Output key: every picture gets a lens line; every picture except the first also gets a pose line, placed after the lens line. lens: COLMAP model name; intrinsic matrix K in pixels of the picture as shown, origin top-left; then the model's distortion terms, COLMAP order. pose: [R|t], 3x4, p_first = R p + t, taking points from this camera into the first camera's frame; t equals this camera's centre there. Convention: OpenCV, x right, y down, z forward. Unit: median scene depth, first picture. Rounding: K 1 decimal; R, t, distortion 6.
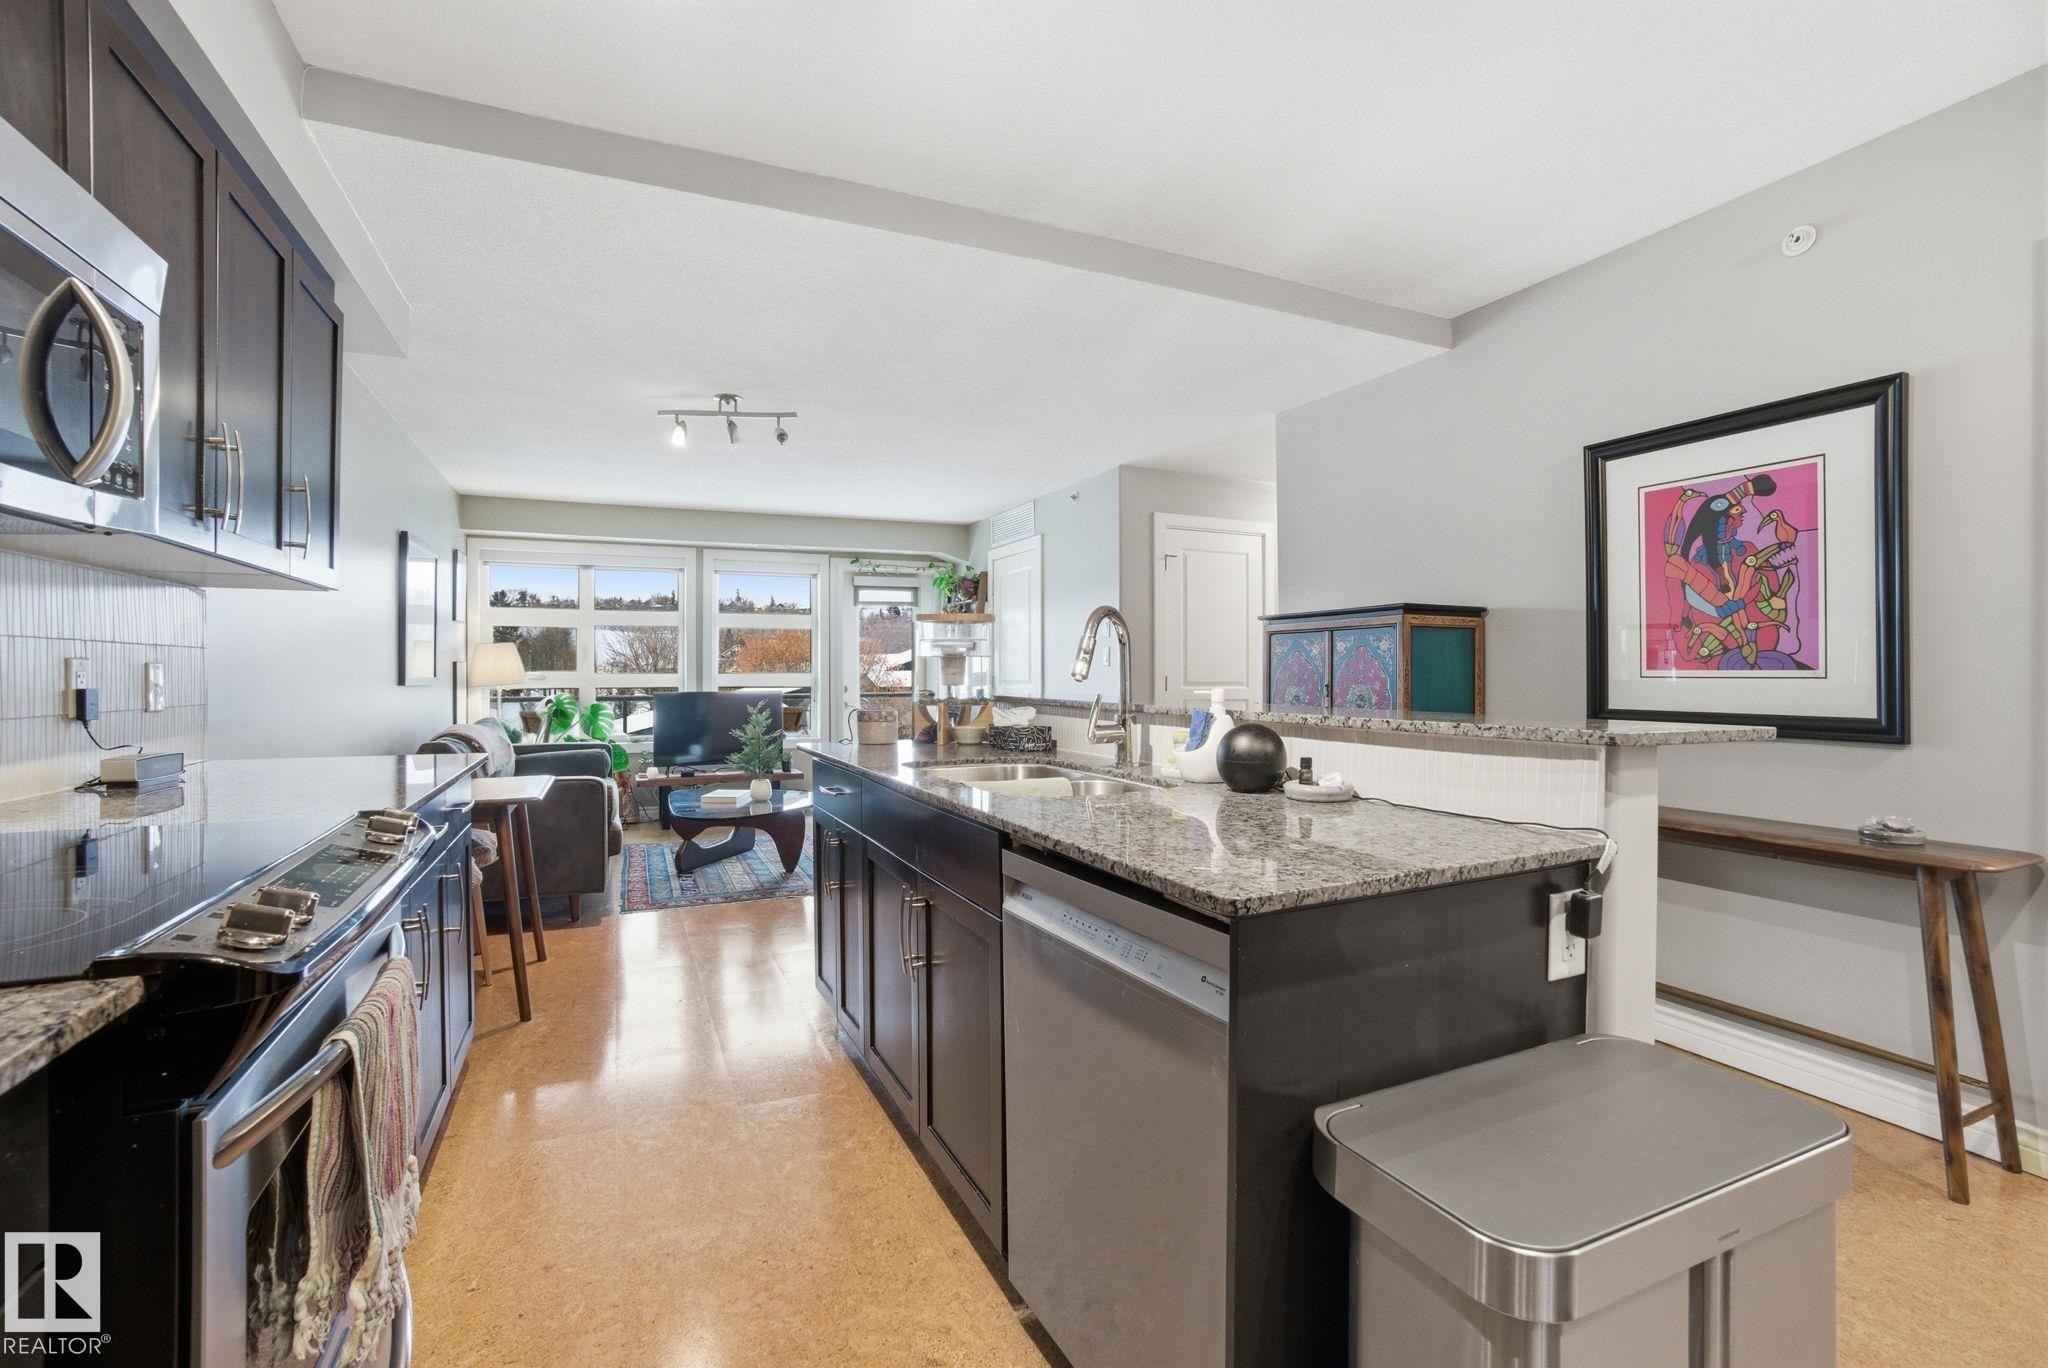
lens RADIAL K [[911.6, 0, 1012.9], [0, 911.6, 673.2], [0, 0, 1]] dist [-0.062359, 0.021511]
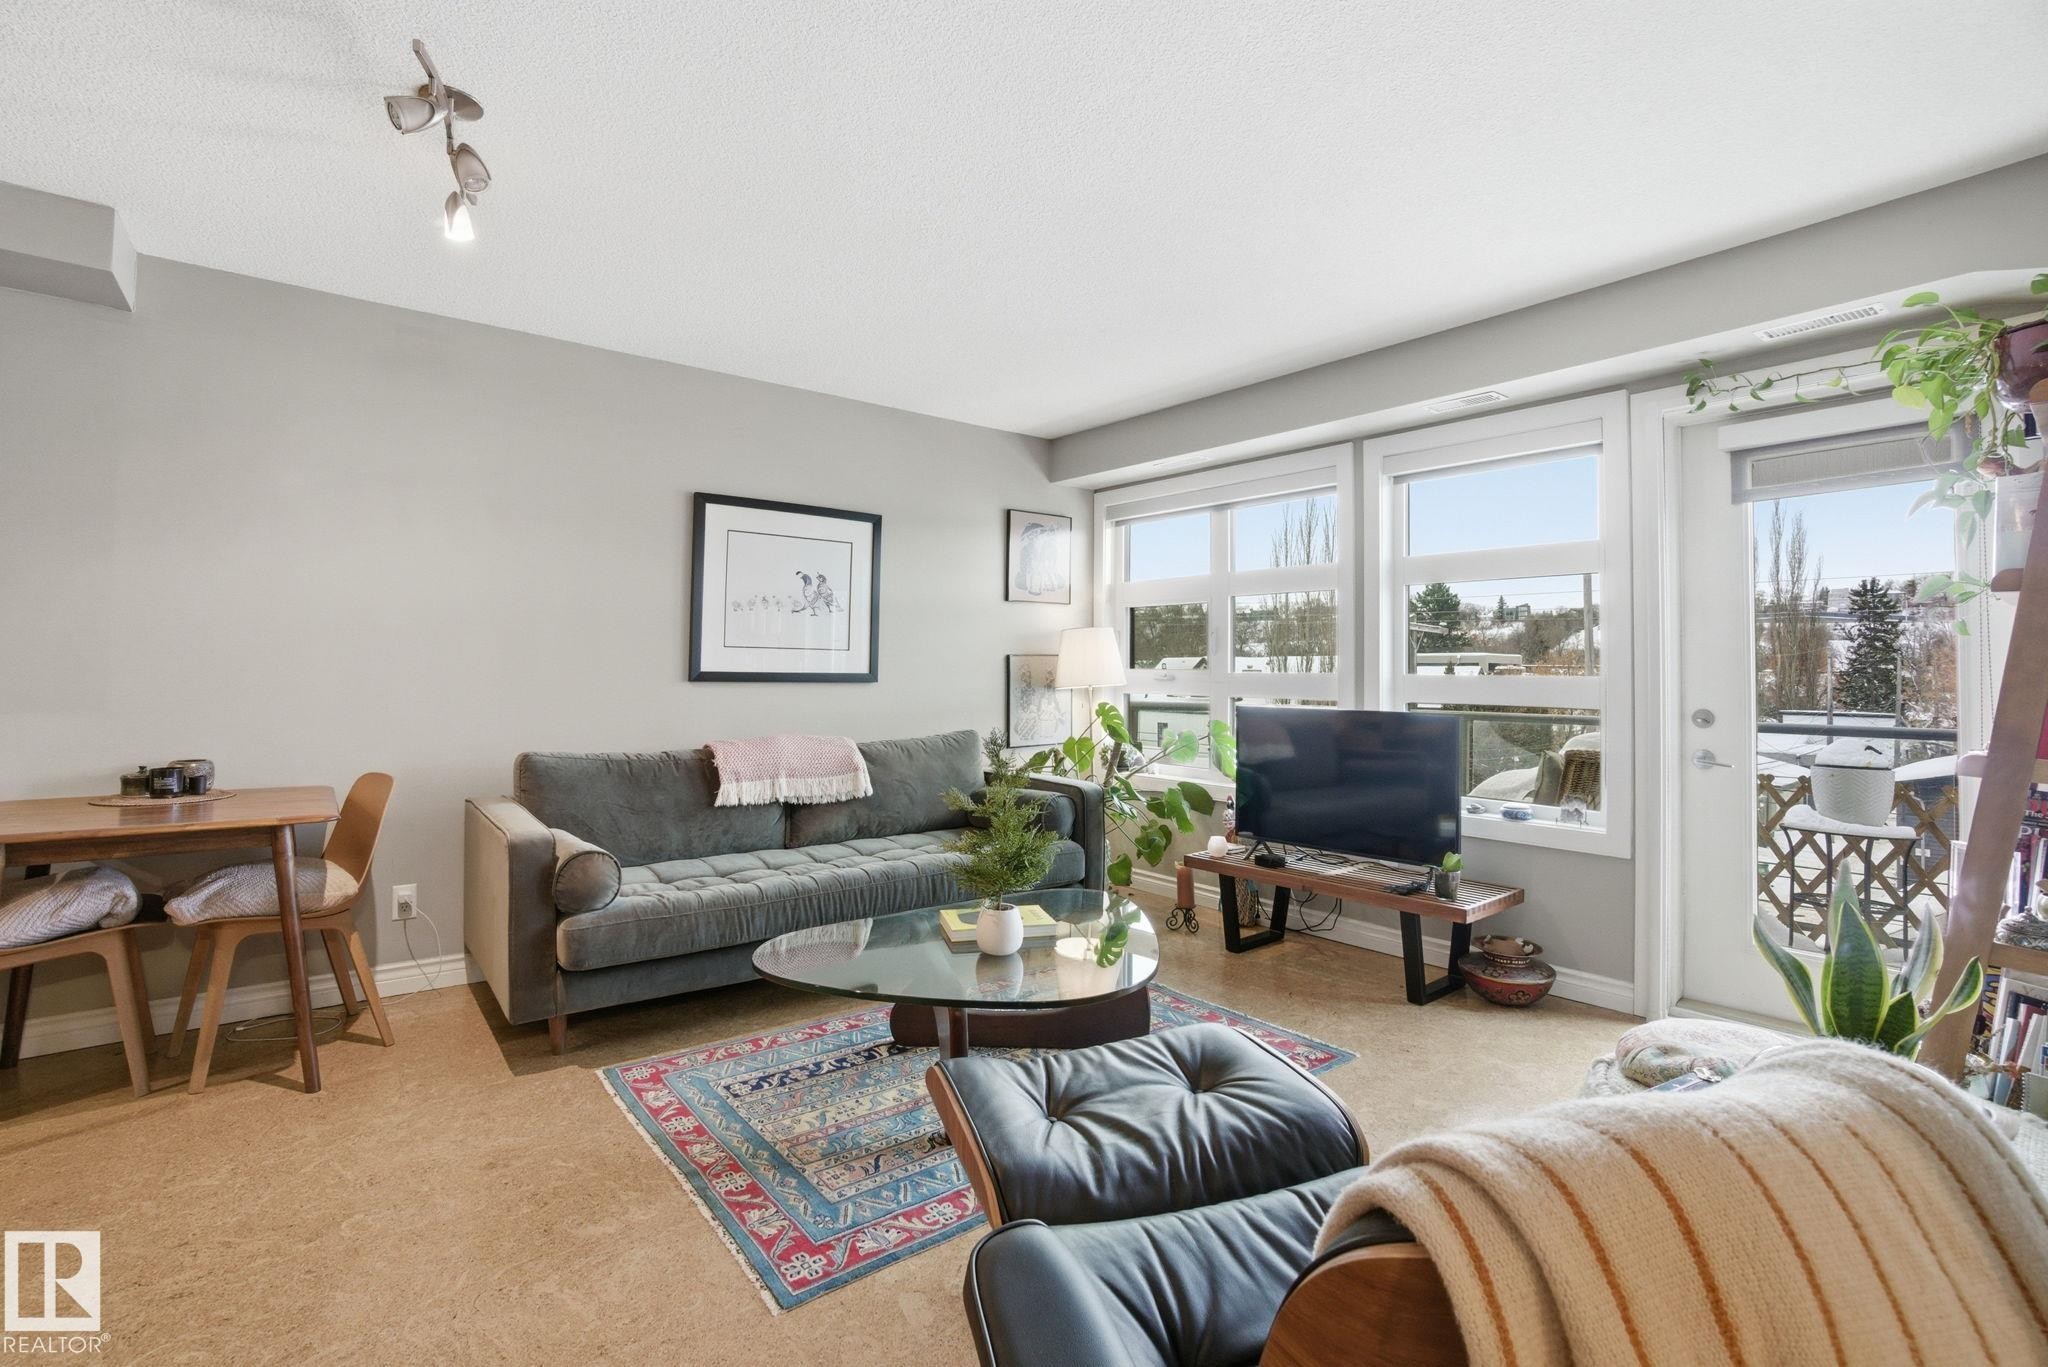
lens RADIAL K [[932.6, 0, 1018.9], [0, 932.6, 643.6], [0, 0, 1]] dist [-0.066369, 0.021879]
pose [[0.259317, -0.025677, -0.965451, 0.224227], [-0.011836, 0.999487, -0.029762, 0.000994], [0.965720, 0.019145, 0.258880, 1.155376]]
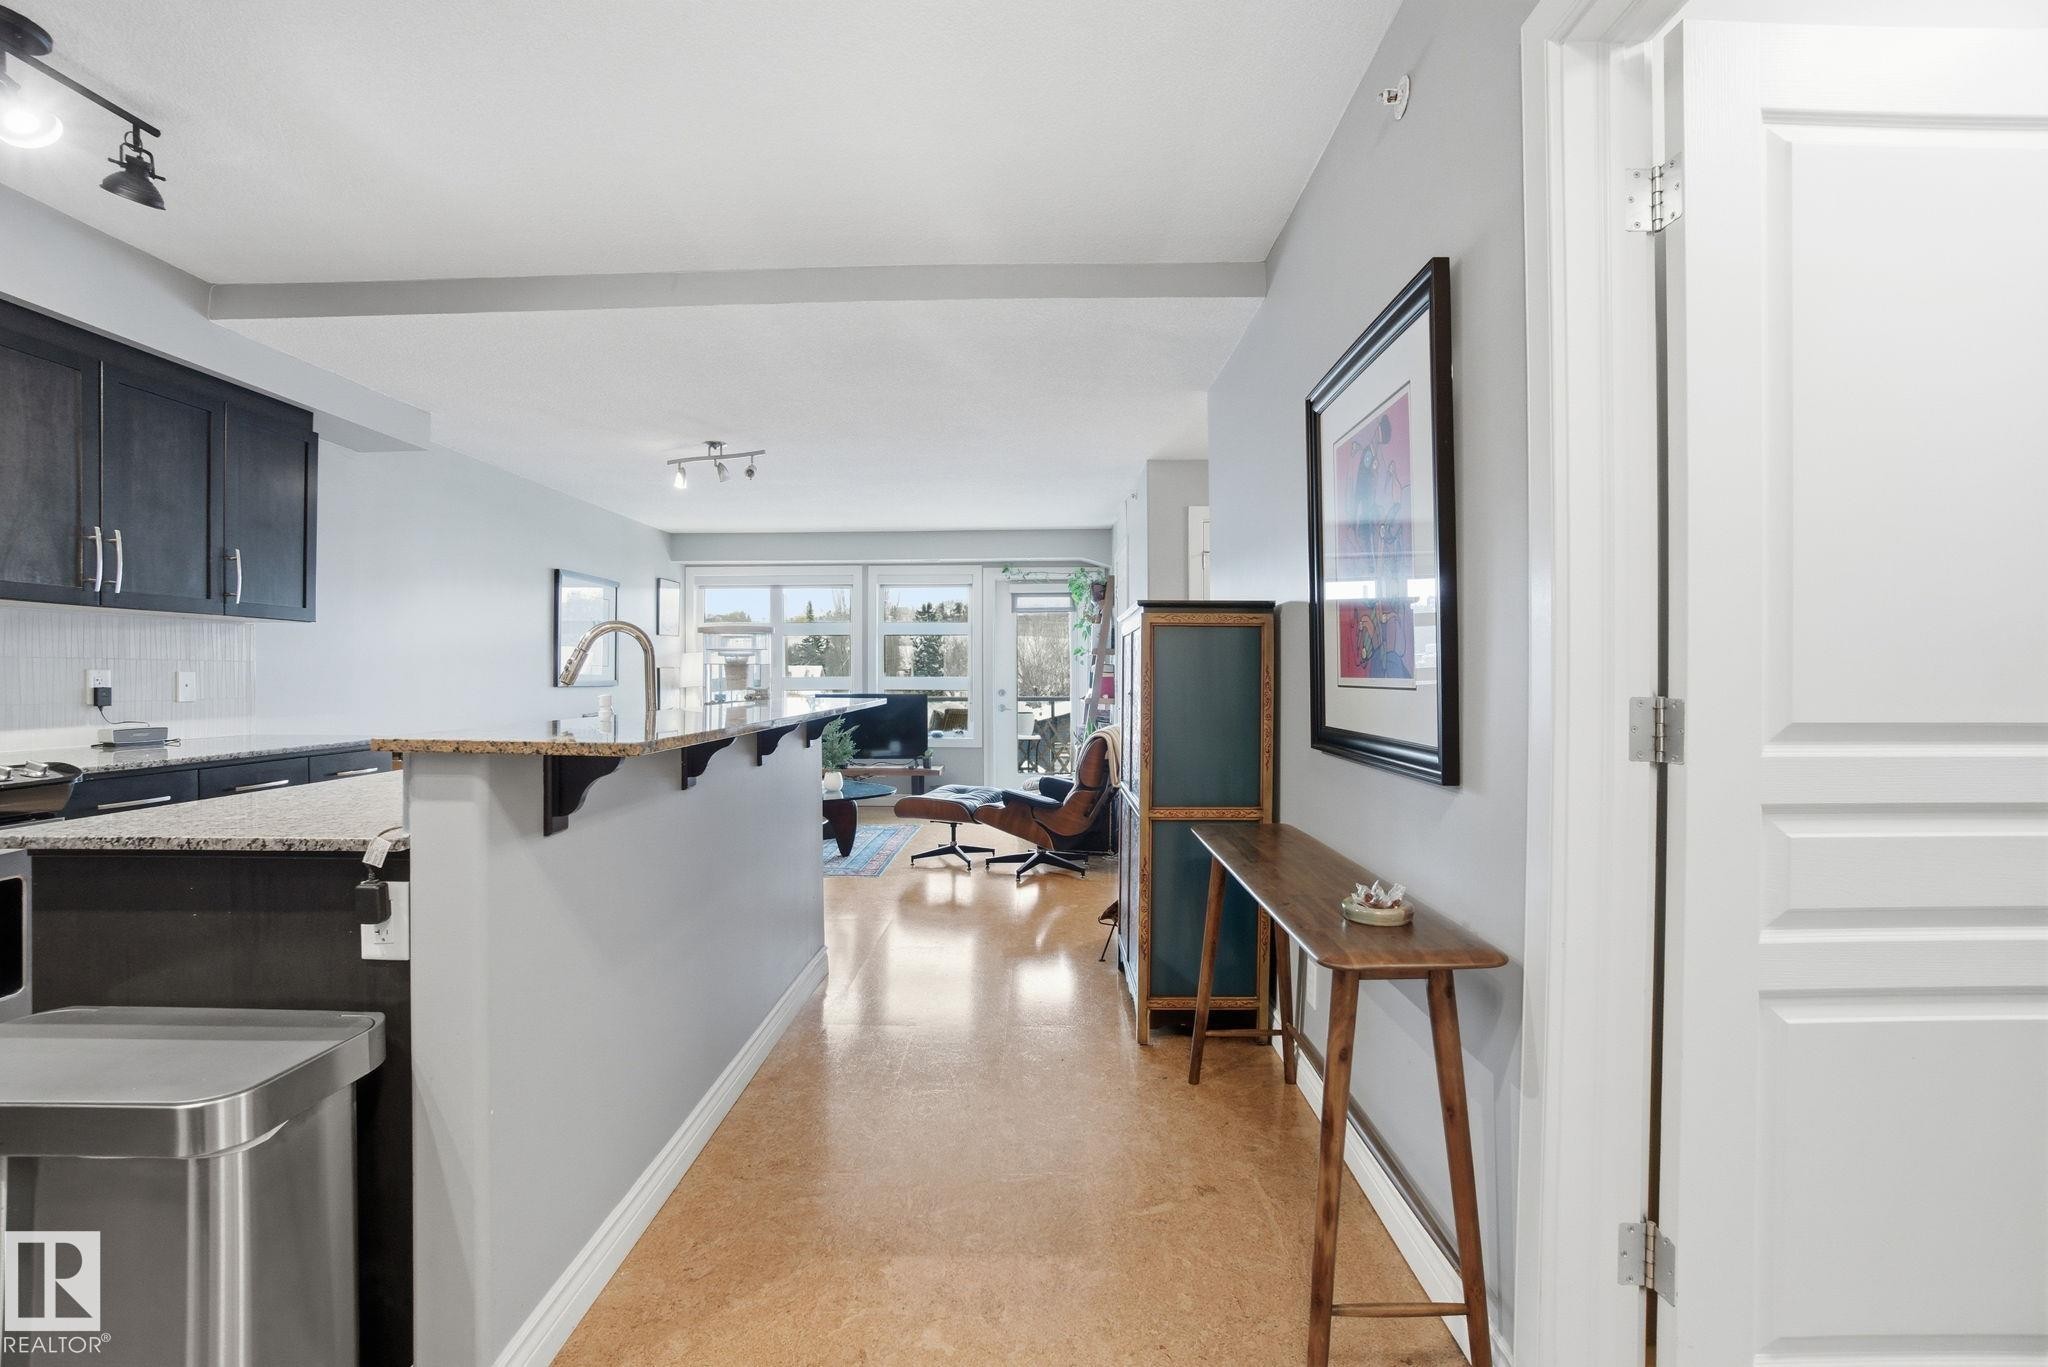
lens RADIAL K [[911.6, 0, 1012.9], [0, 911.6, 672.7], [0, 0, 1]] dist [-0.062359, 0.021511]
pose [[0.900166, -0.000640, -0.435547, 0.542085], [-0.000942, 0.999994, -0.003416, -0.002751], [0.435547, 0.003485, 0.900159, 0.107380]]
